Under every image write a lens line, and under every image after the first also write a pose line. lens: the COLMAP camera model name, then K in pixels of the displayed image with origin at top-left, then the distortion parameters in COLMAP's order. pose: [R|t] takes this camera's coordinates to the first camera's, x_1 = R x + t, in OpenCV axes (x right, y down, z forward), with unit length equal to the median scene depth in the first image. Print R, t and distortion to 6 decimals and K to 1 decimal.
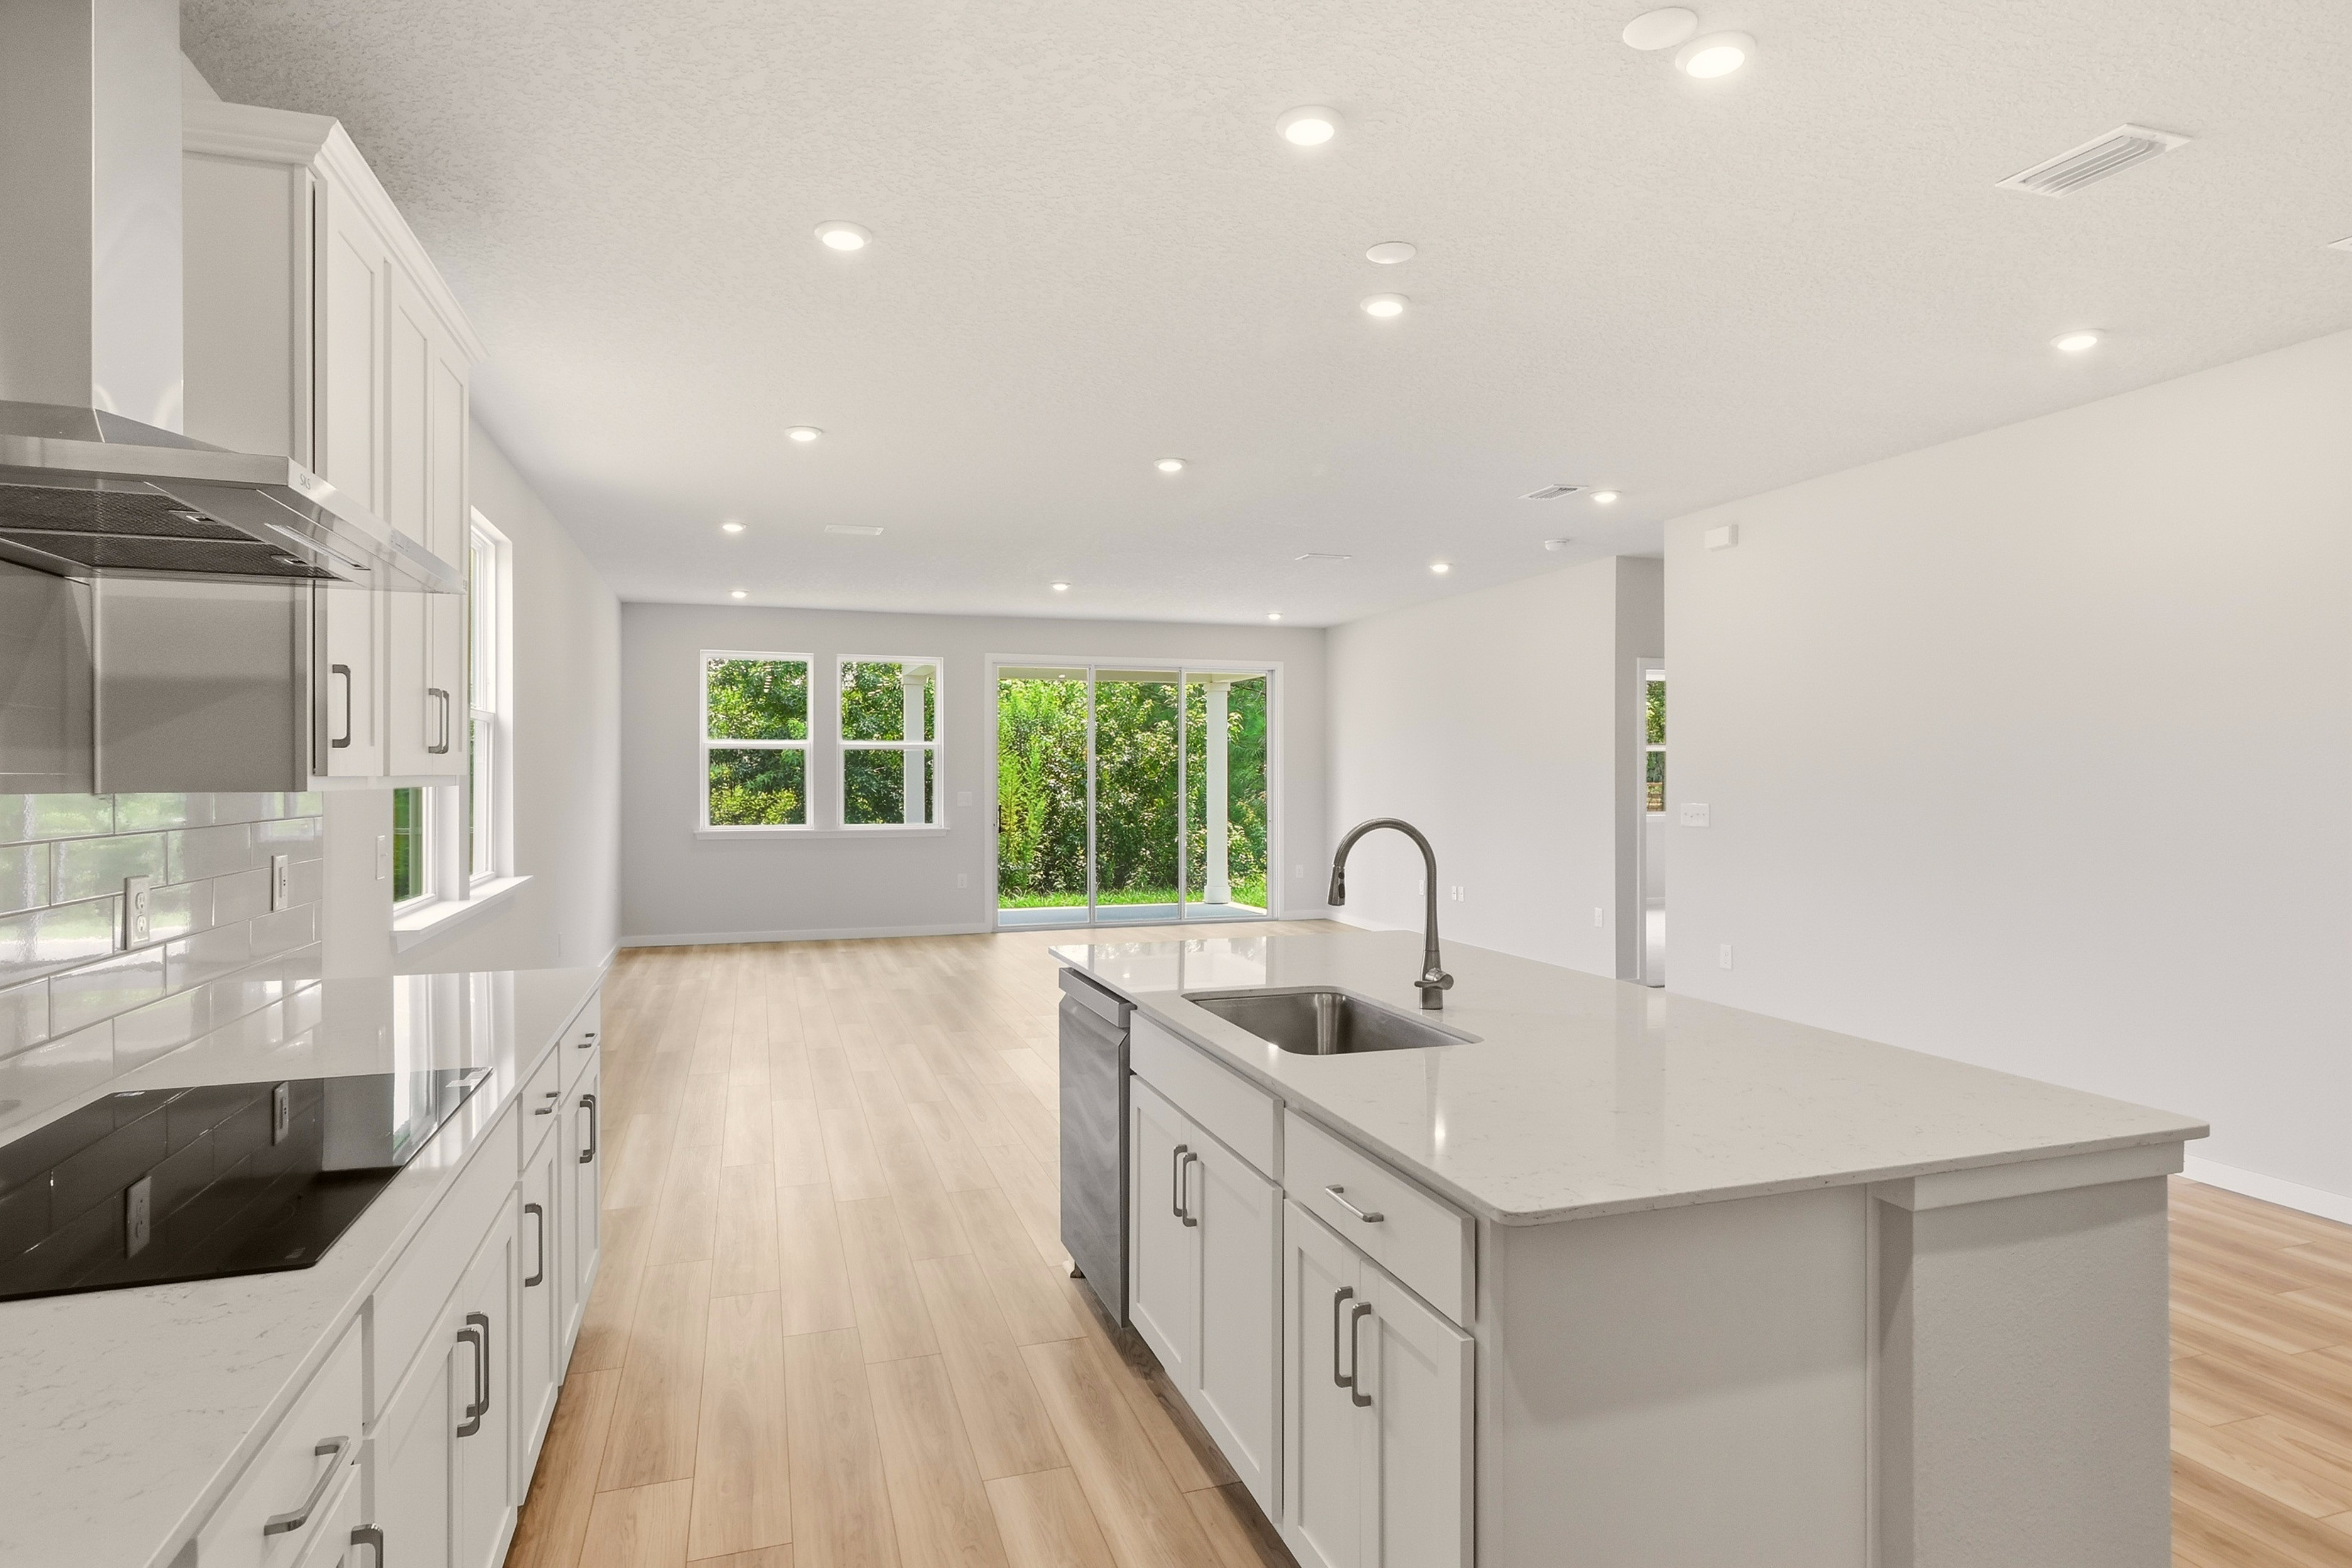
lens RADIAL K [[1306.7, 0, 1188.1], [0, 1306.7, 753.8], [0, 0, 1]] dist [0.004110, -0.004840]
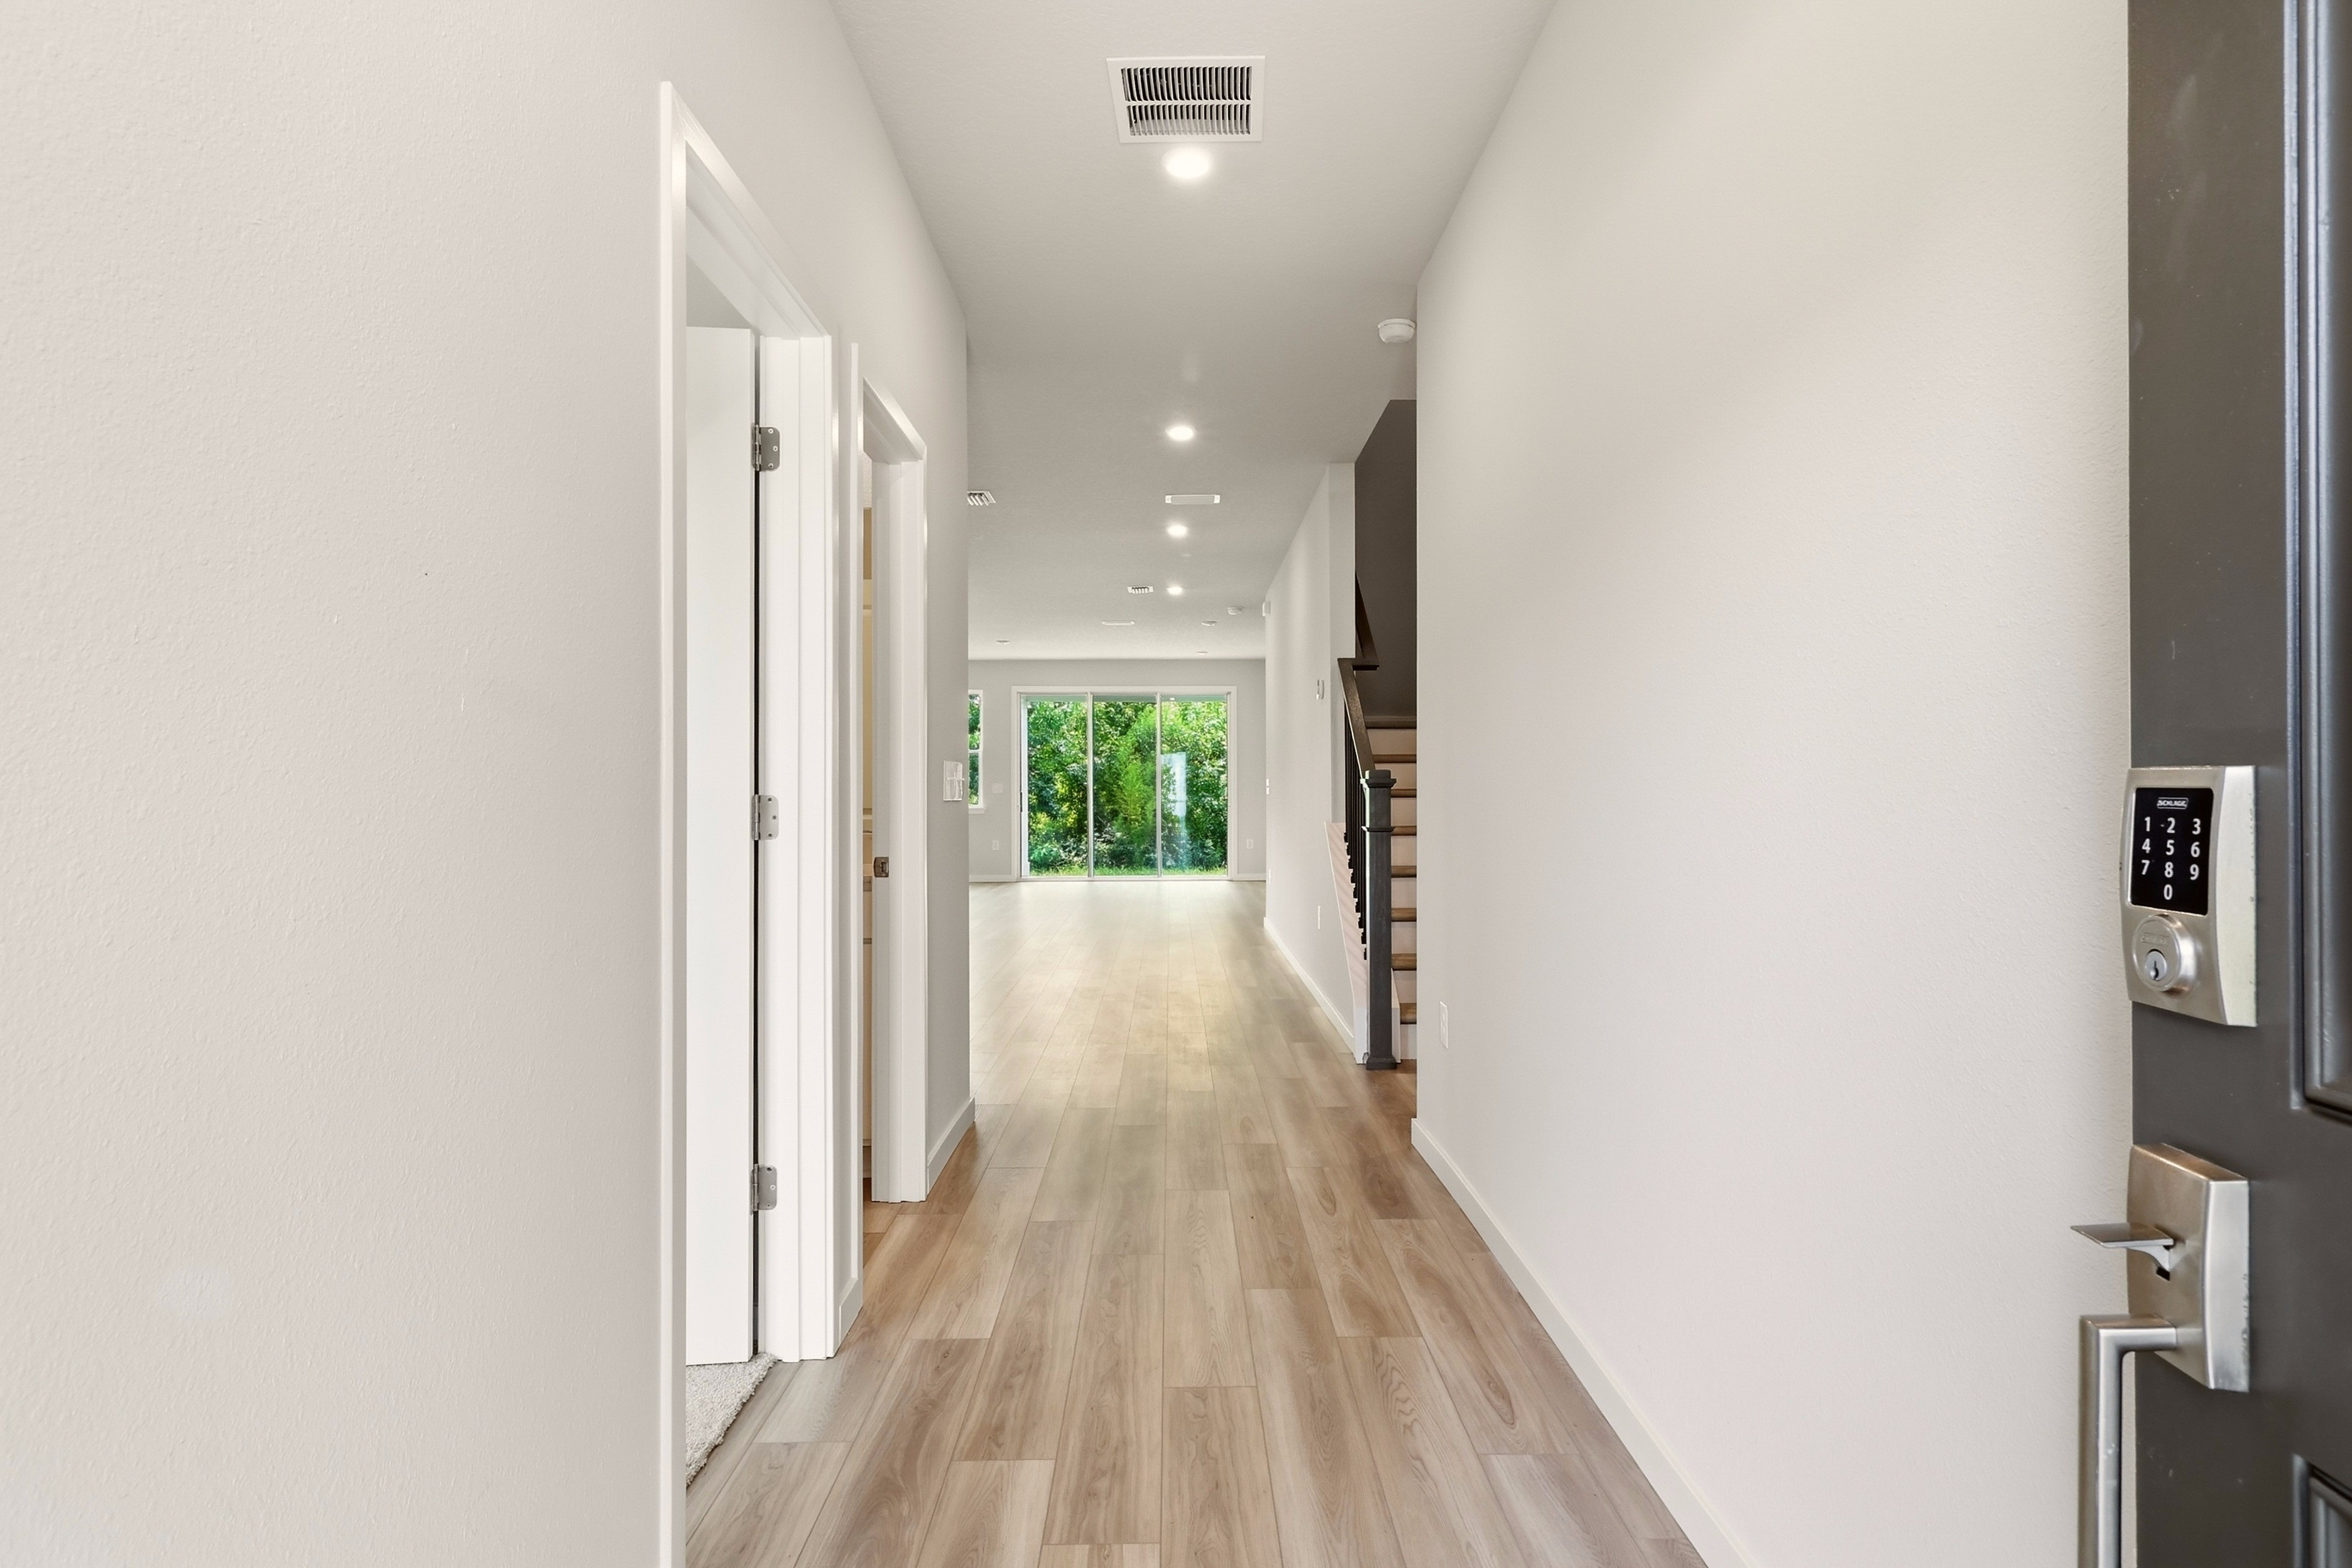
lens RADIAL K [[1306.7, 0, 1156.6], [0, 1306.7, 805.4], [0, 0, 1]] dist [0.004110, -0.004840]
pose [[0.946624, -0.001451, -0.322337, 0.470483], [0.010501, 0.999598, 0.026336, 0.017243], [0.322169, -0.028315, 0.946259, -0.323565]]
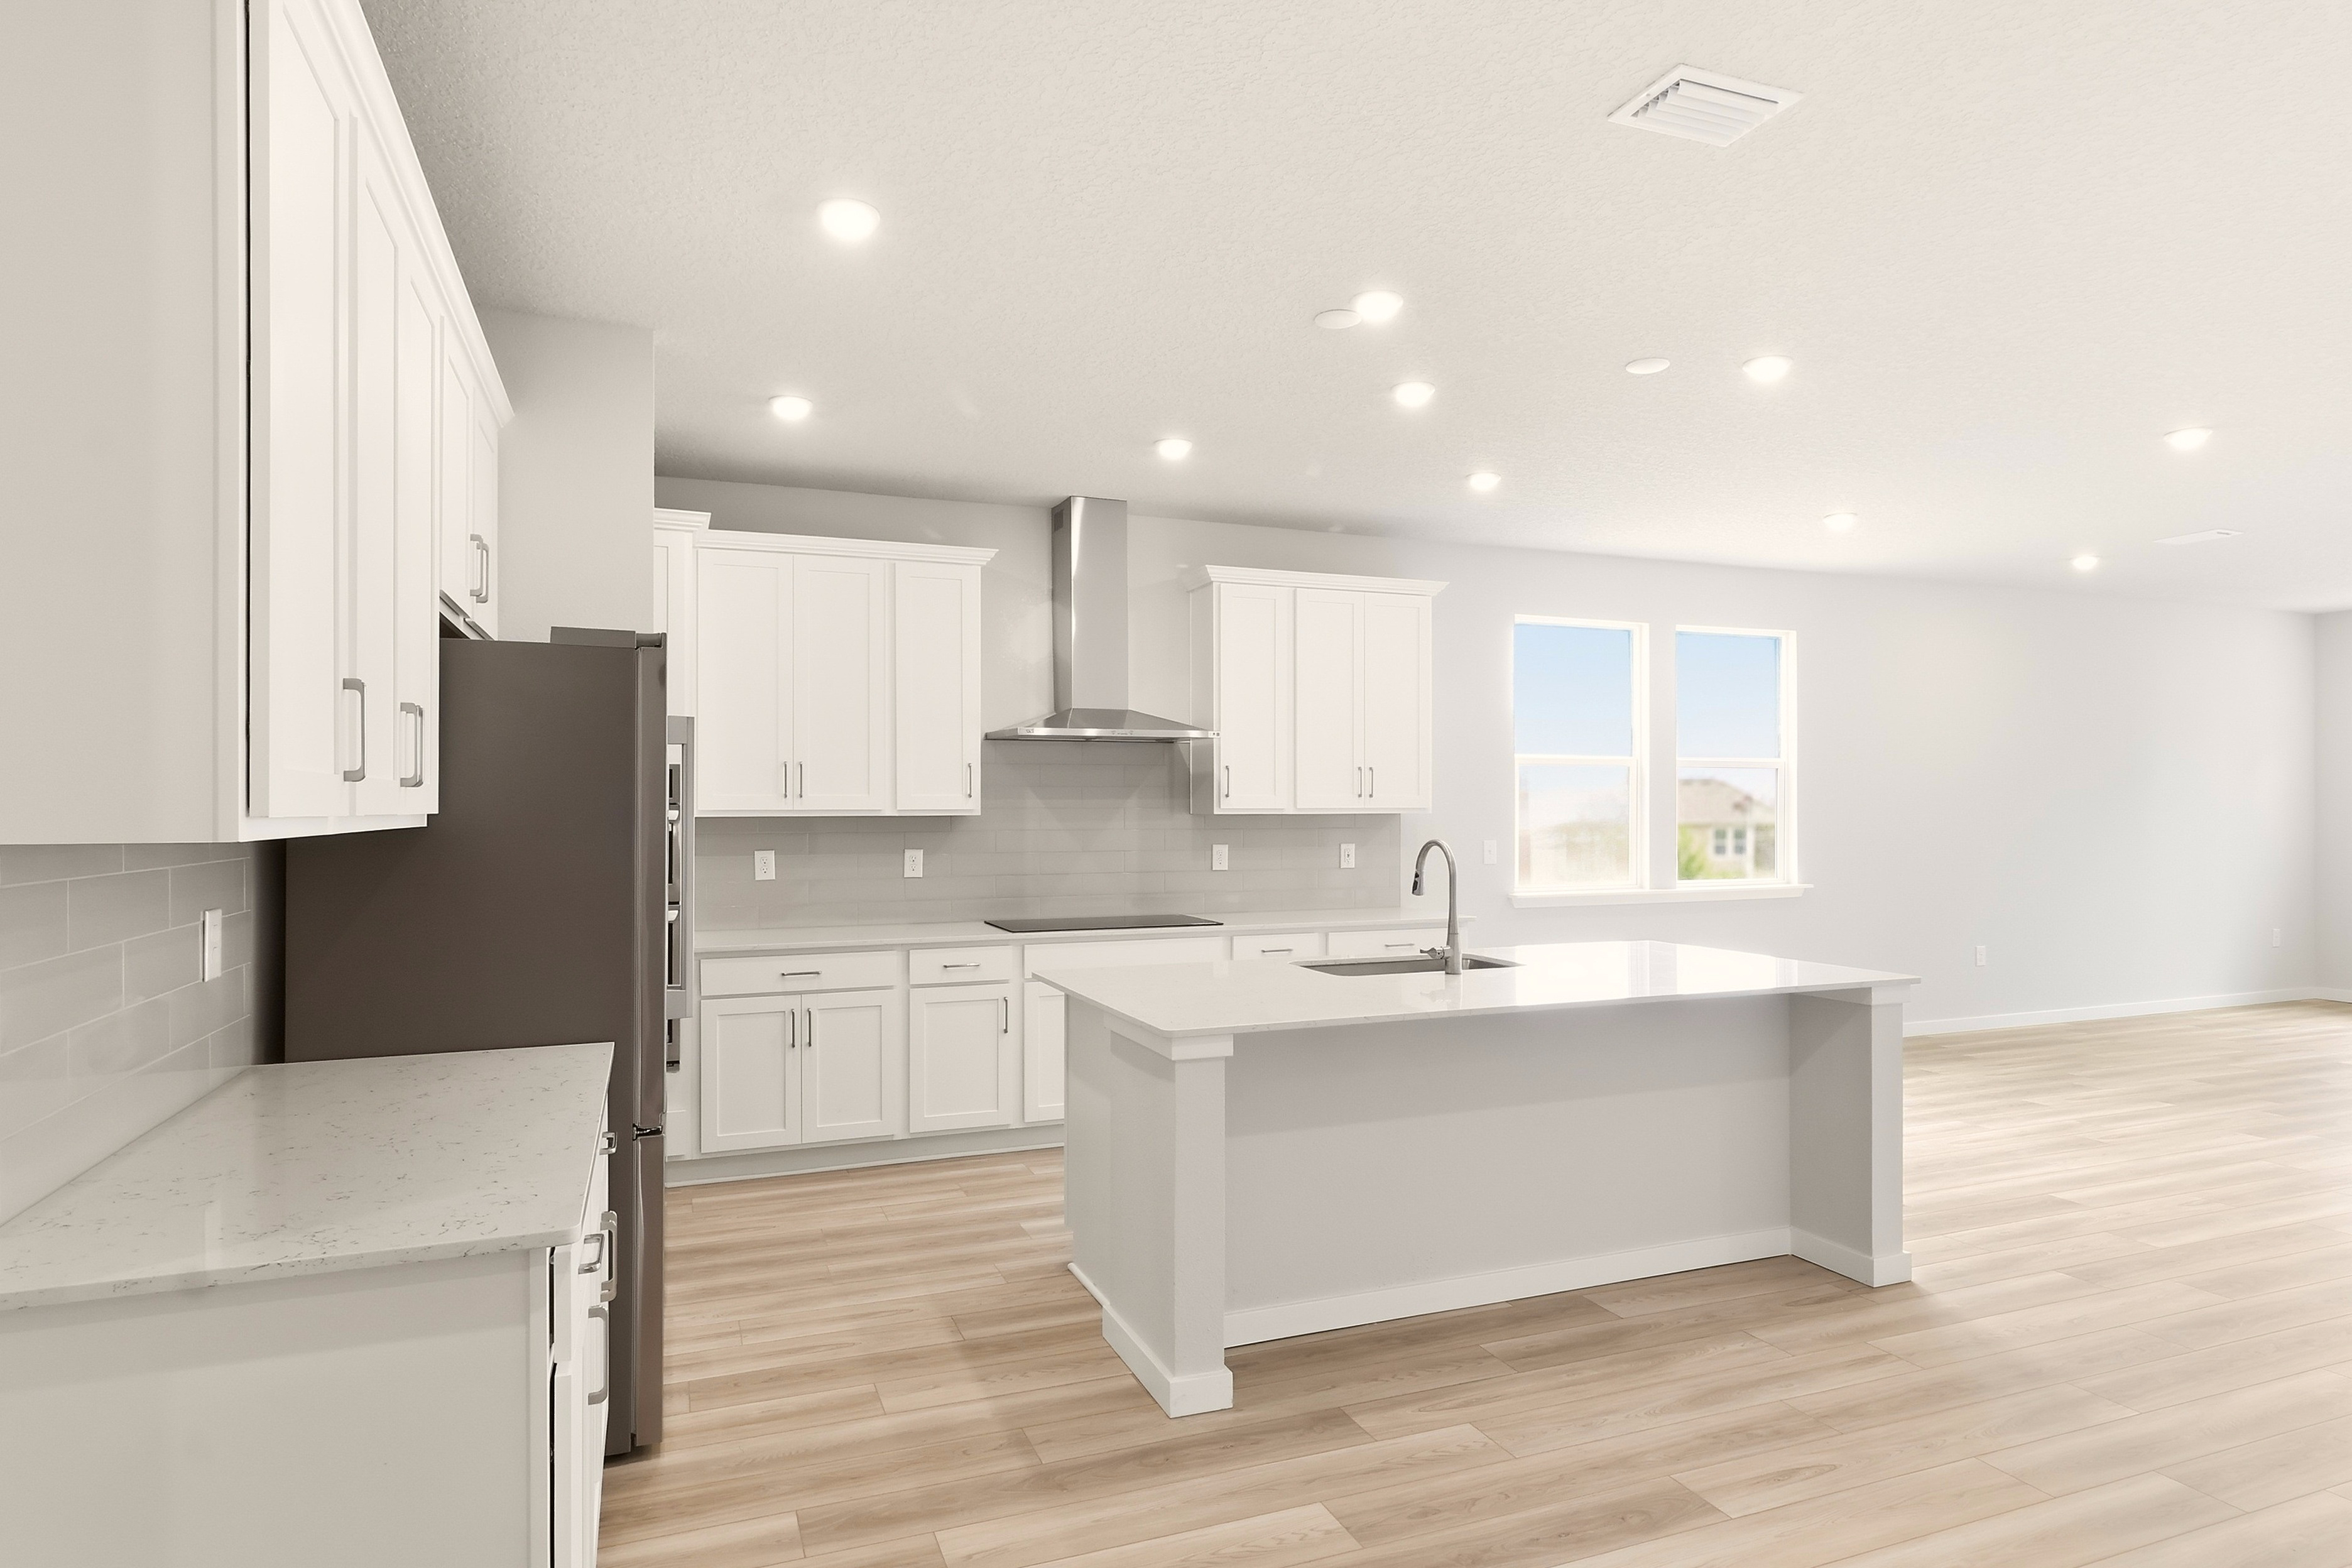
lens RADIAL K [[1306.7, 0, 1188.3], [0, 1306.7, 806.1], [0, 0, 1]] dist [0.004110, -0.004840]
pose [[0.062045, 0.000920, -0.998073, 0.397811], [0.015860, 0.999872, 0.001908, 0.001216], [0.997947, -0.015948, 0.062022, 0.157404]]
